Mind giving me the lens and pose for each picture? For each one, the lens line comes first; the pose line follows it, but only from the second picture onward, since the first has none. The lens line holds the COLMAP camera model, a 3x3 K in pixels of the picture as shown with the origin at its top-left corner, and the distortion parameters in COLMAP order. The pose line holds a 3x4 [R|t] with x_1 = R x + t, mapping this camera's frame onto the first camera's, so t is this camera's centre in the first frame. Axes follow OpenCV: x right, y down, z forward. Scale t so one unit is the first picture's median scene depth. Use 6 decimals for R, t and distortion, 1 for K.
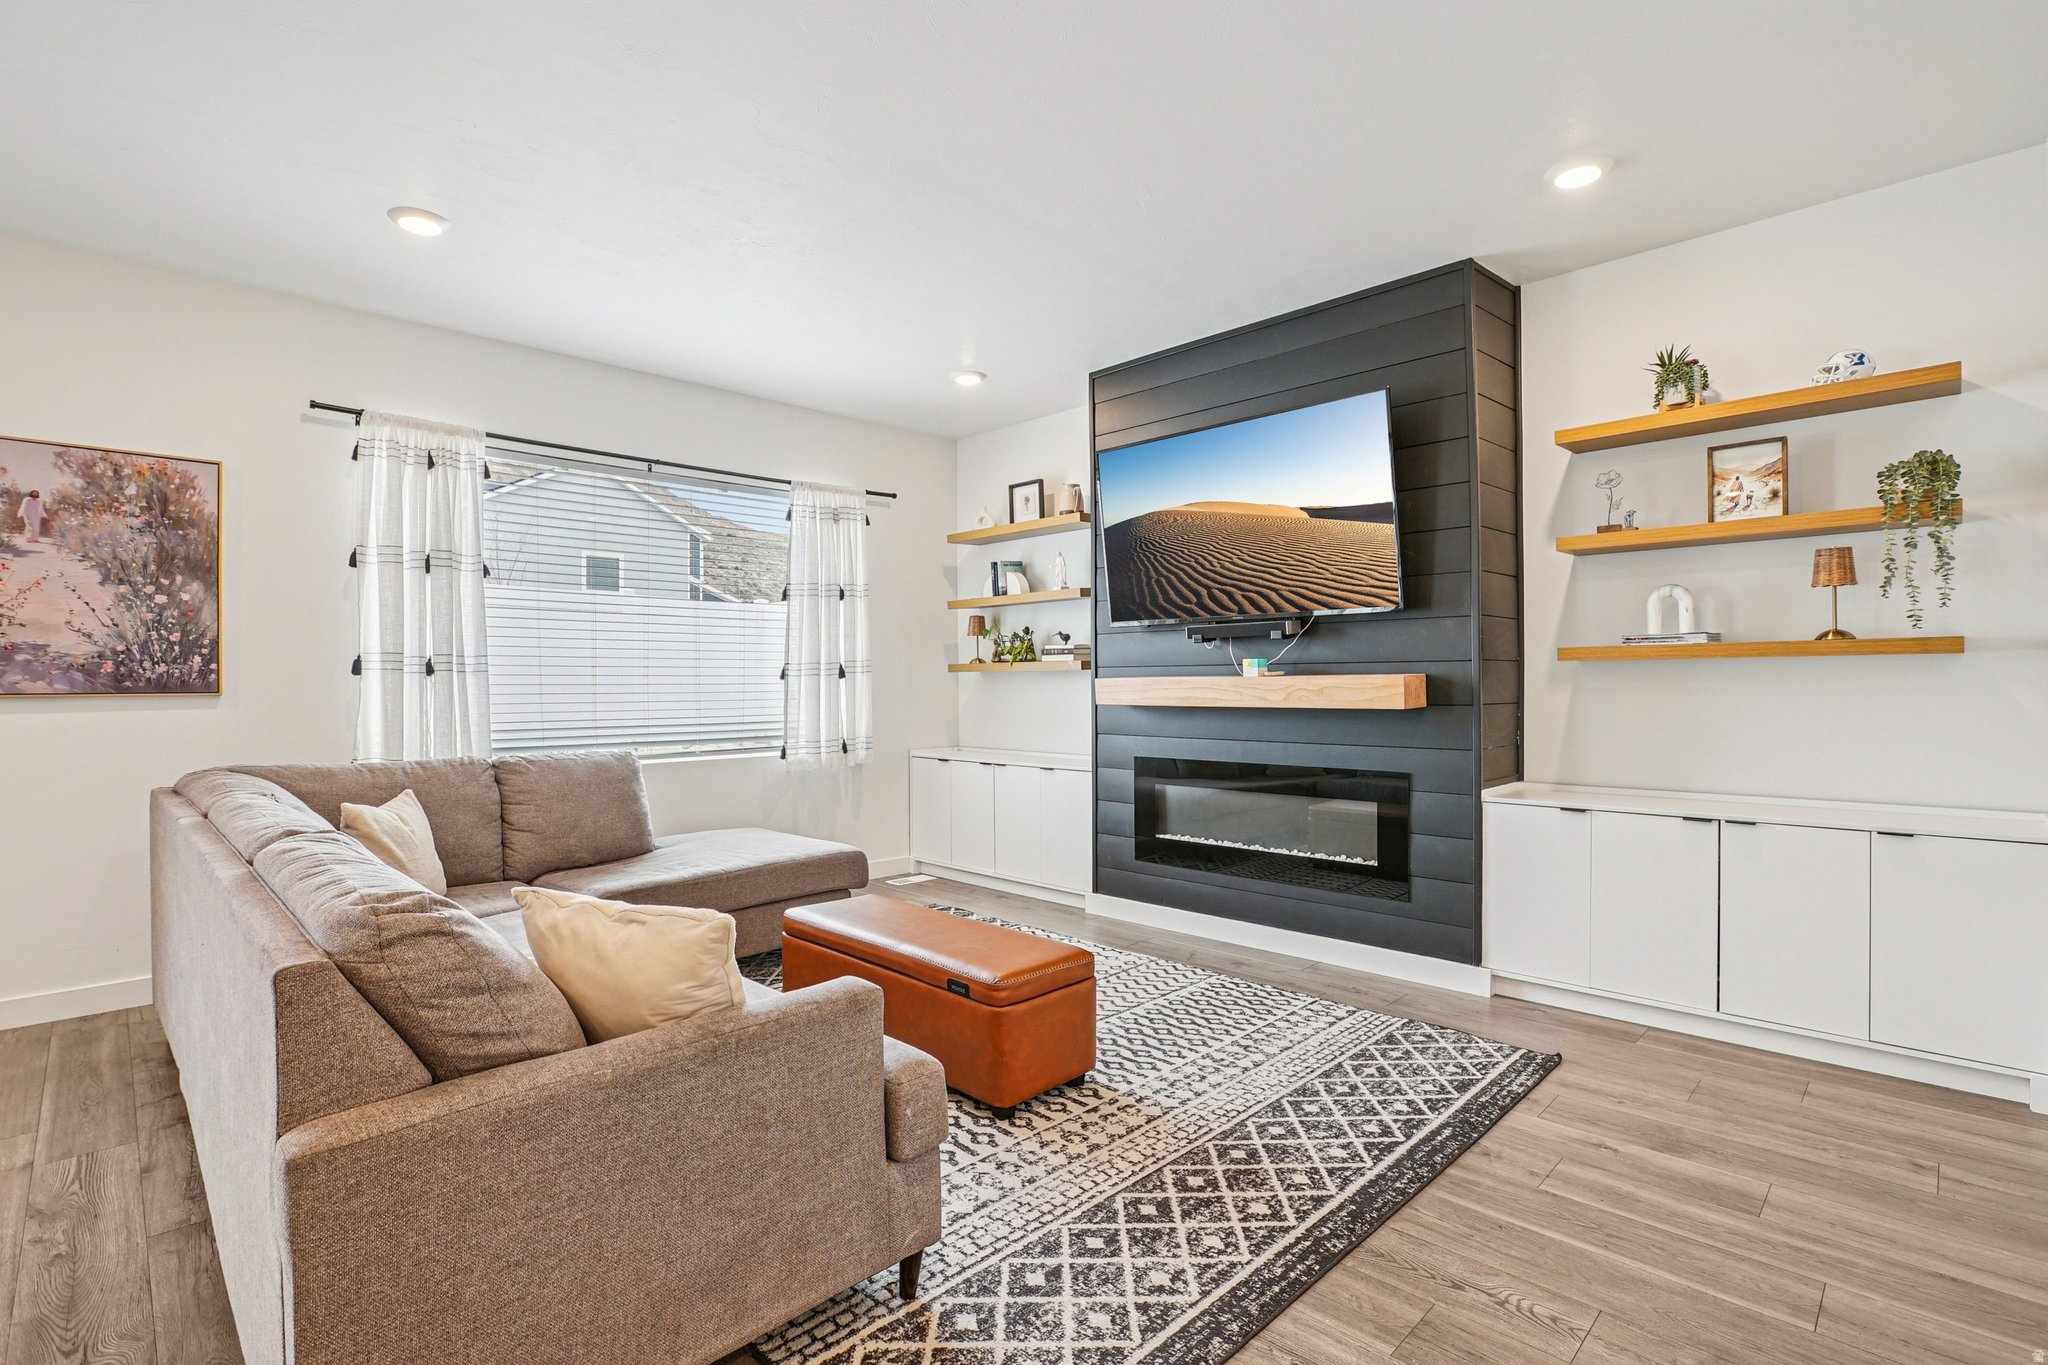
lens RADIAL K [[952.8, 0, 1034.6], [0, 952.8, 683.9], [0, 0, 1]] dist [-0.046878, 0.014574]
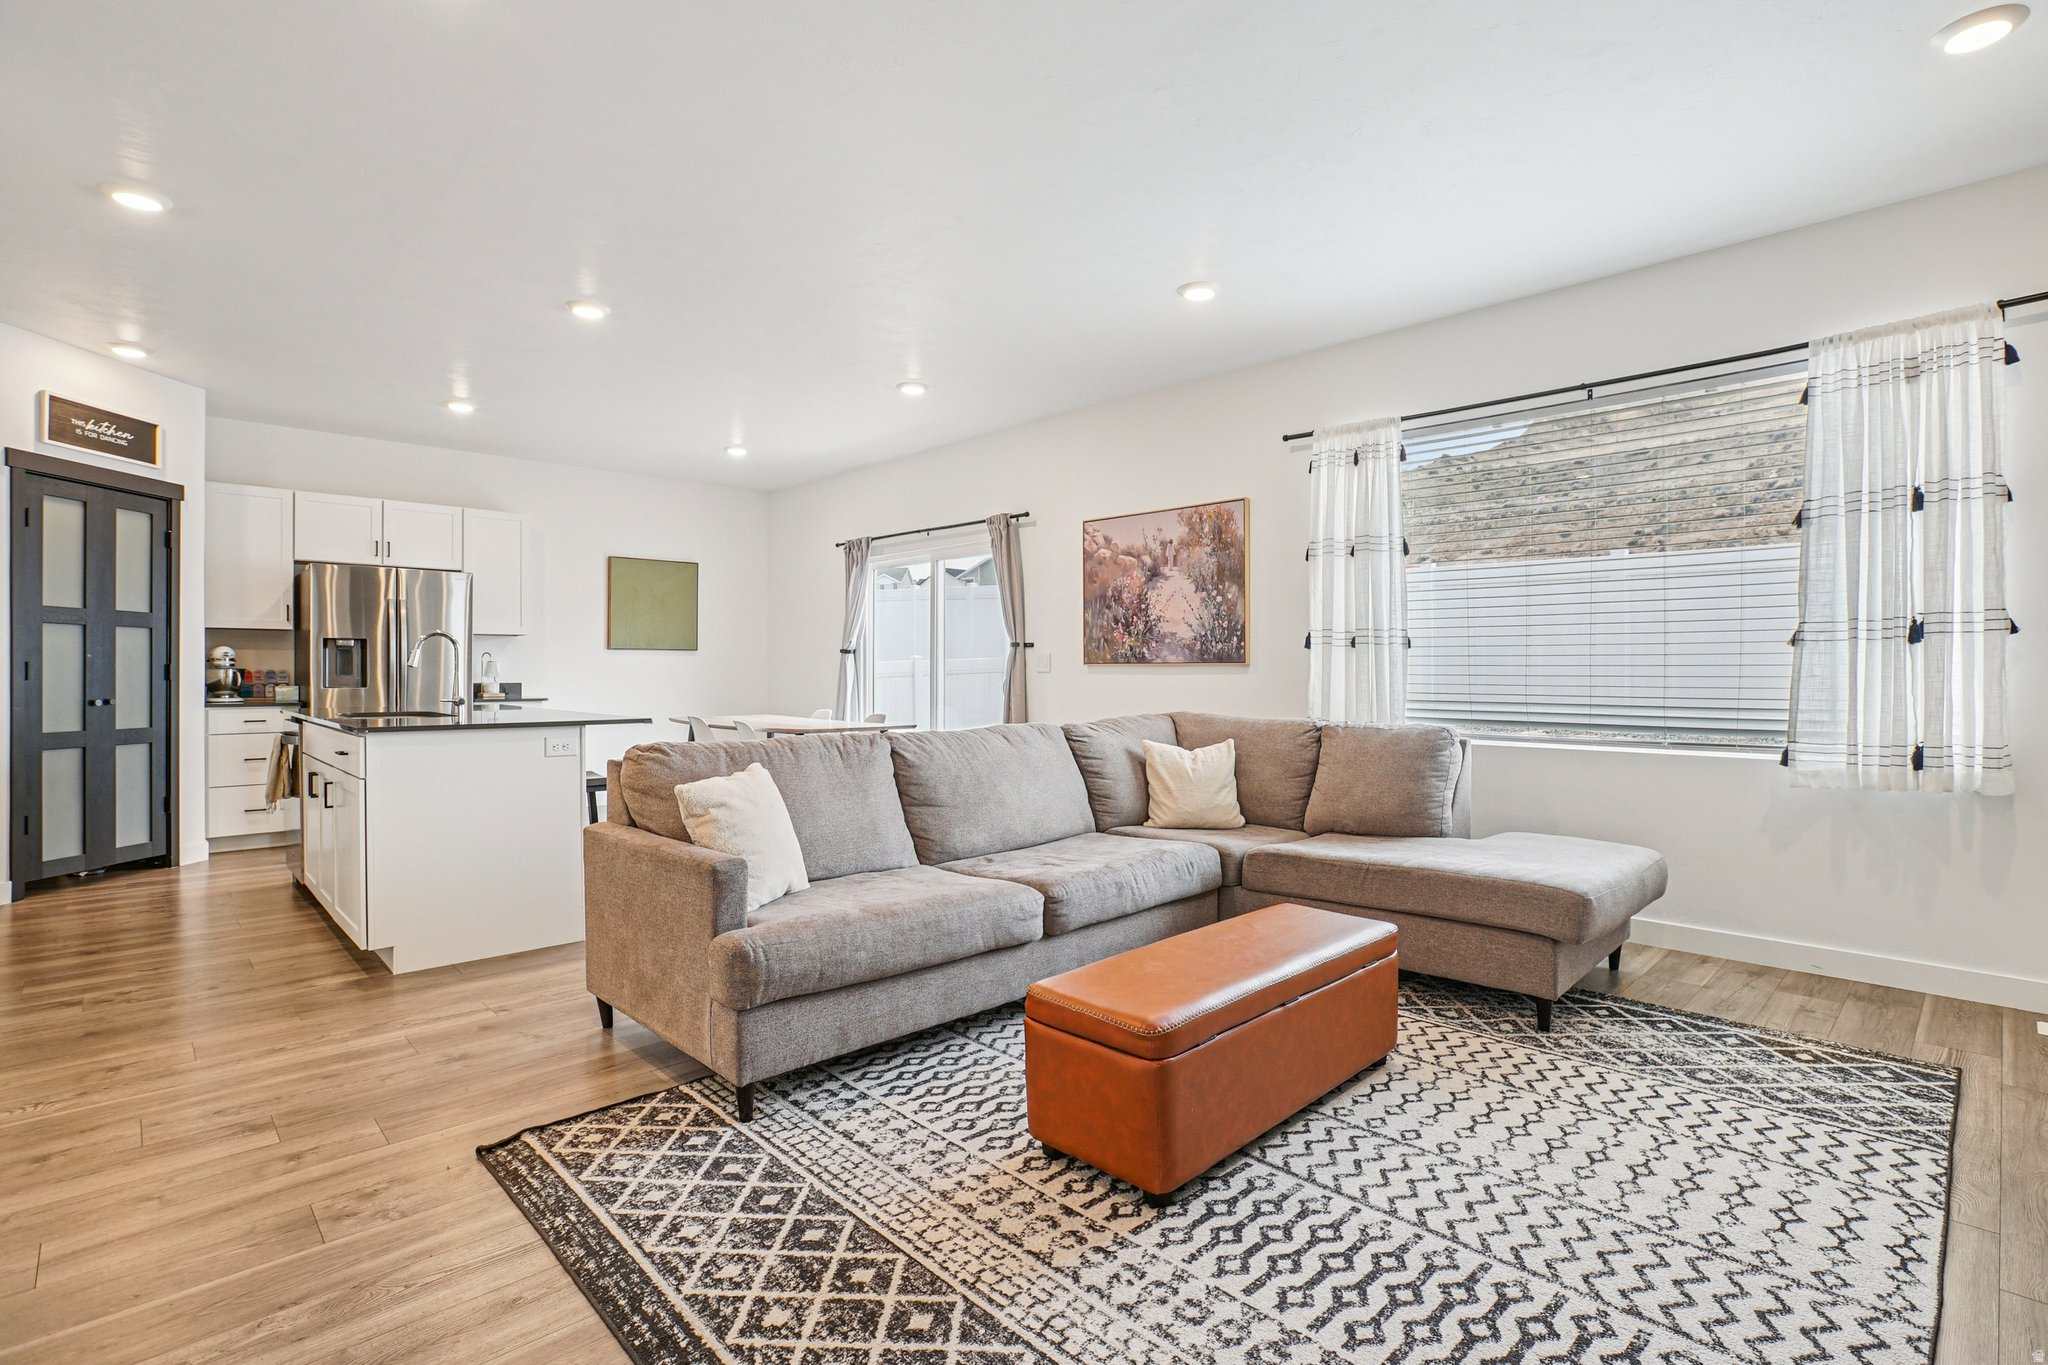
lens RADIAL K [[969.8, 0, 1048.8], [0, 969.8, 676.7], [0, 0, 1]] dist [-0.054642, 0.017695]
pose [[-0.005858, 0.011118, -0.999921, 0.648023], [-0.002176, 0.999936, 0.011131, 0.016852], [0.999980, 0.002241, -0.005833, 0.789421]]
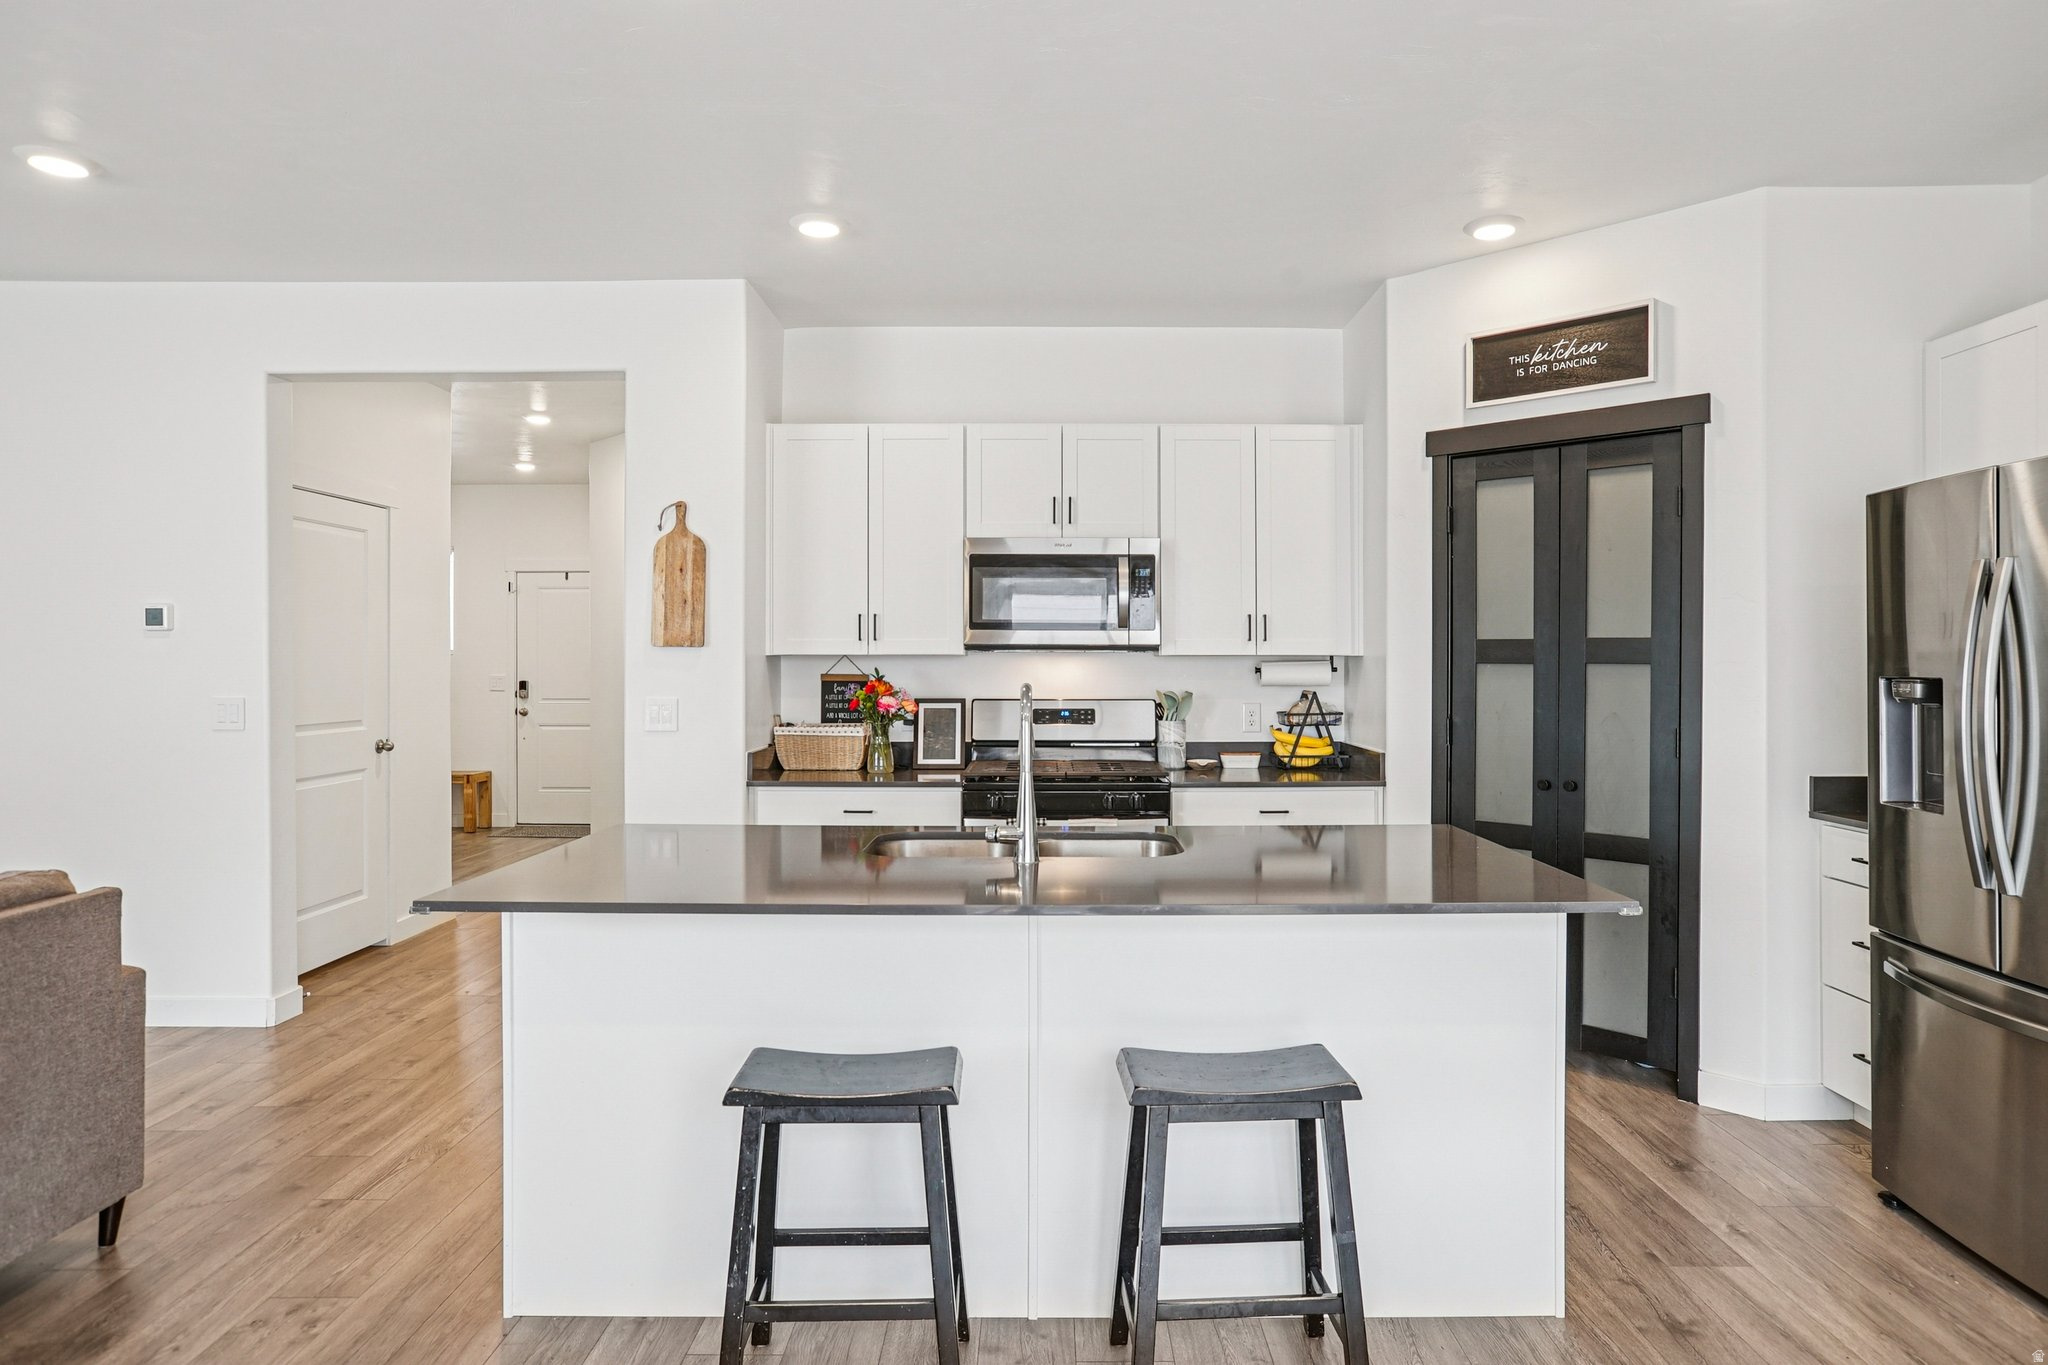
lens RADIAL K [[1229.9, 0, 1039.2], [0, 1229.9, 637.6], [0, 0, 1]] dist [-0.029141, 0.000872]
pose [[-0.702491, 0.018148, 0.711461, -1.389293], [0.003866, 0.999757, -0.021685, -0.047828], [-0.711682, -0.012483, -0.702391, 0.499574]]
